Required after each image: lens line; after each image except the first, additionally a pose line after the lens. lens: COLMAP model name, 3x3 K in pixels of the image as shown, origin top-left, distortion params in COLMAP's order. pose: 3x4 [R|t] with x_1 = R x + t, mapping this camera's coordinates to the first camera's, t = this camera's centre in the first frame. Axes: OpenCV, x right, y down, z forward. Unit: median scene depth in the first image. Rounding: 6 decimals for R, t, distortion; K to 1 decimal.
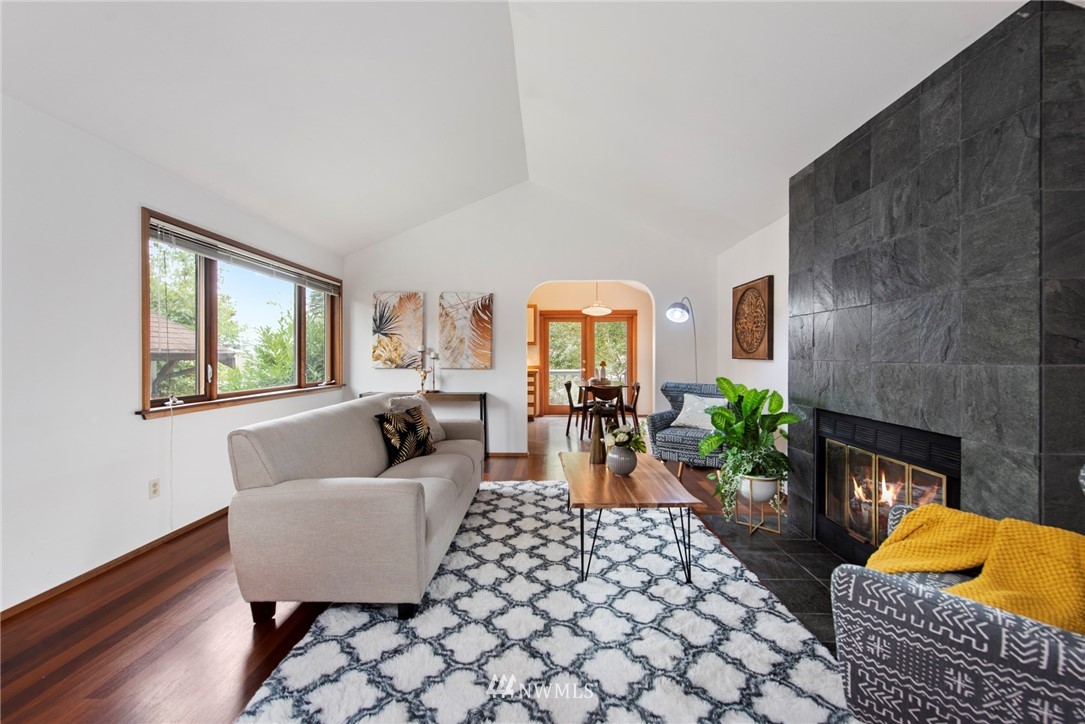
lens RADIAL K [[437.9, 0, 530.8], [0, 437.9, 352.1], [0, 0, 1]] dist [0.020407, -0.006511]
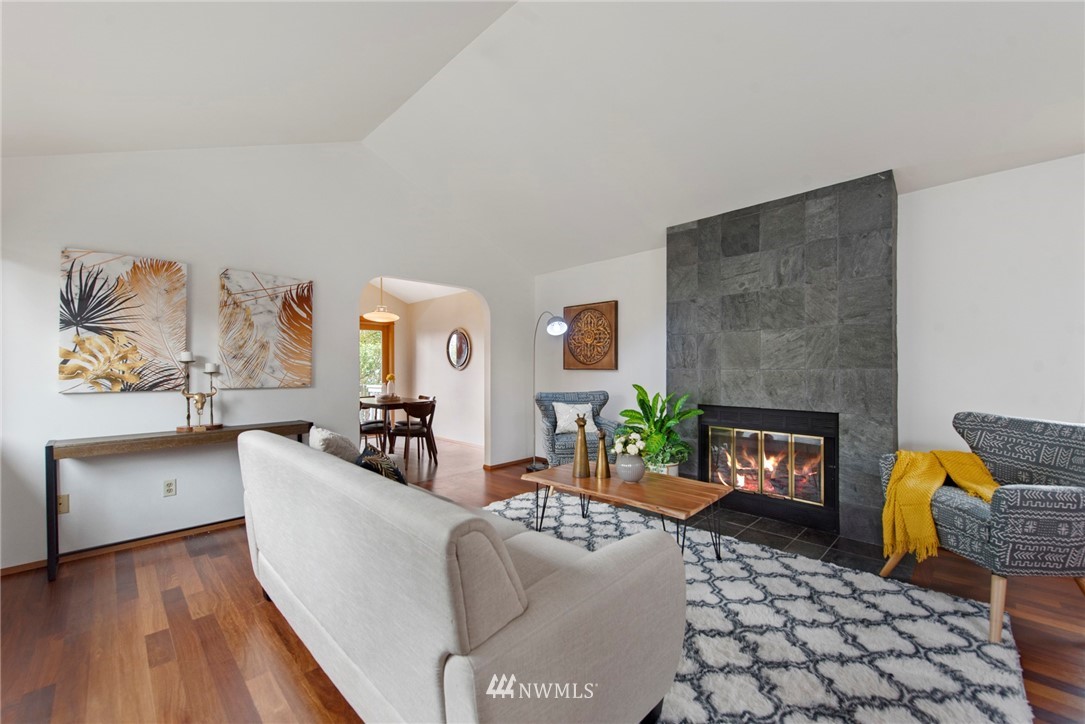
lens RADIAL K [[439.1, 0, 538.8], [0, 439.1, 365.2], [0, 0, 1]] dist [0.021463, -0.007531]
pose [[0.684550, 0.000220, 0.728966, -0.779859], [0.001077, 0.999999, -0.001314, 0.009945], [-0.728965, 0.001685, 0.684549, 0.513828]]
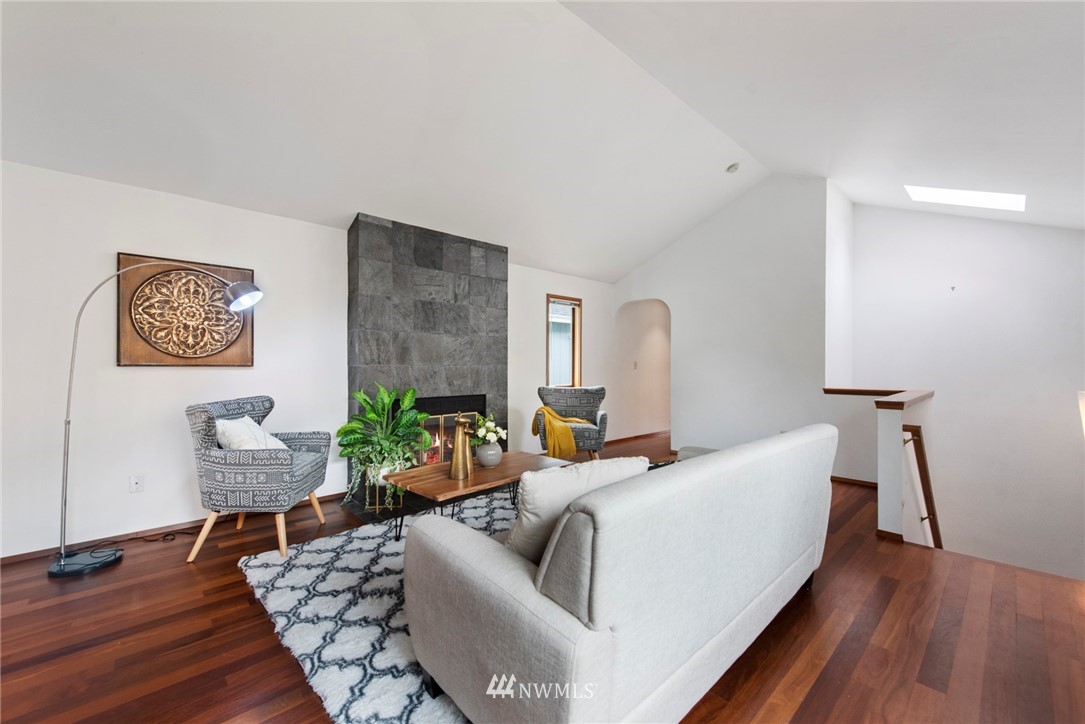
lens RADIAL K [[439.1, 0, 538.8], [0, 439.1, 365.2], [0, 0, 1]] dist [0.021463, -0.007531]
pose [[-0.710463, -0.017445, 0.703518, -0.772643], [-0.013785, 0.999846, 0.010872, -0.003342], [-0.703599, -0.001974, -0.710594, 1.949824]]
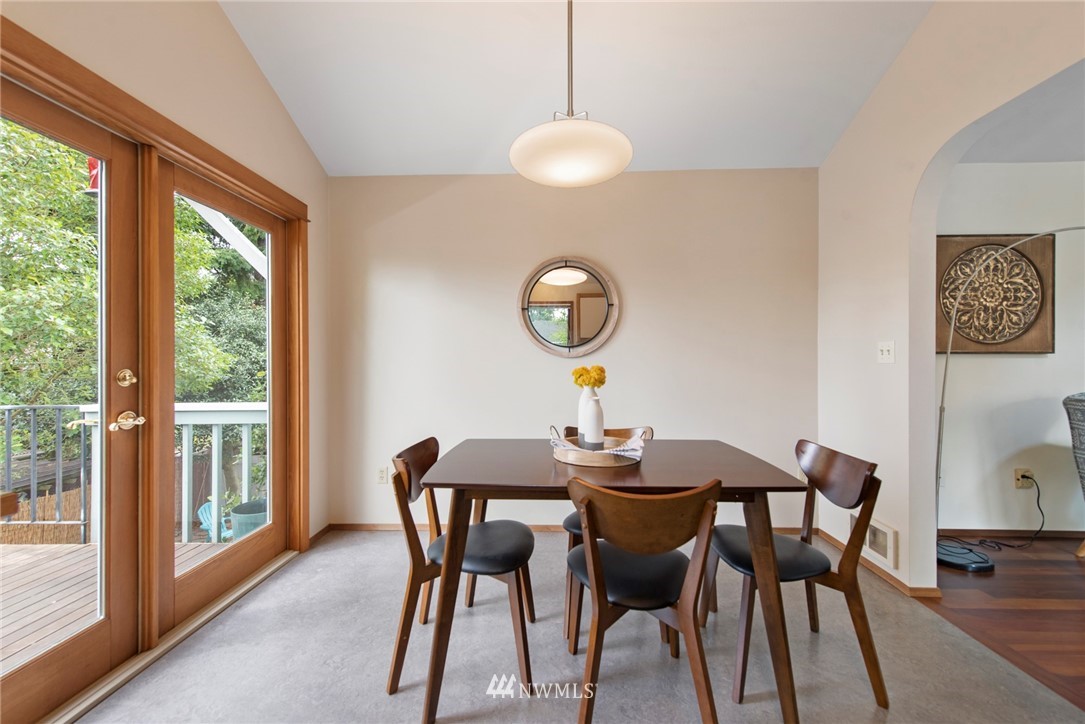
lens RADIAL K [[429.1, 0, 542.2], [0, 429.1, 358.6], [0, 0, 1]] dist [0.017397, -0.007083]
pose [[-0.012898, -0.003836, 0.999909, -0.235615], [0.001693, 0.999991, 0.003858, 0.034957], [-0.999915, 0.001742, -0.012891, 2.915288]]
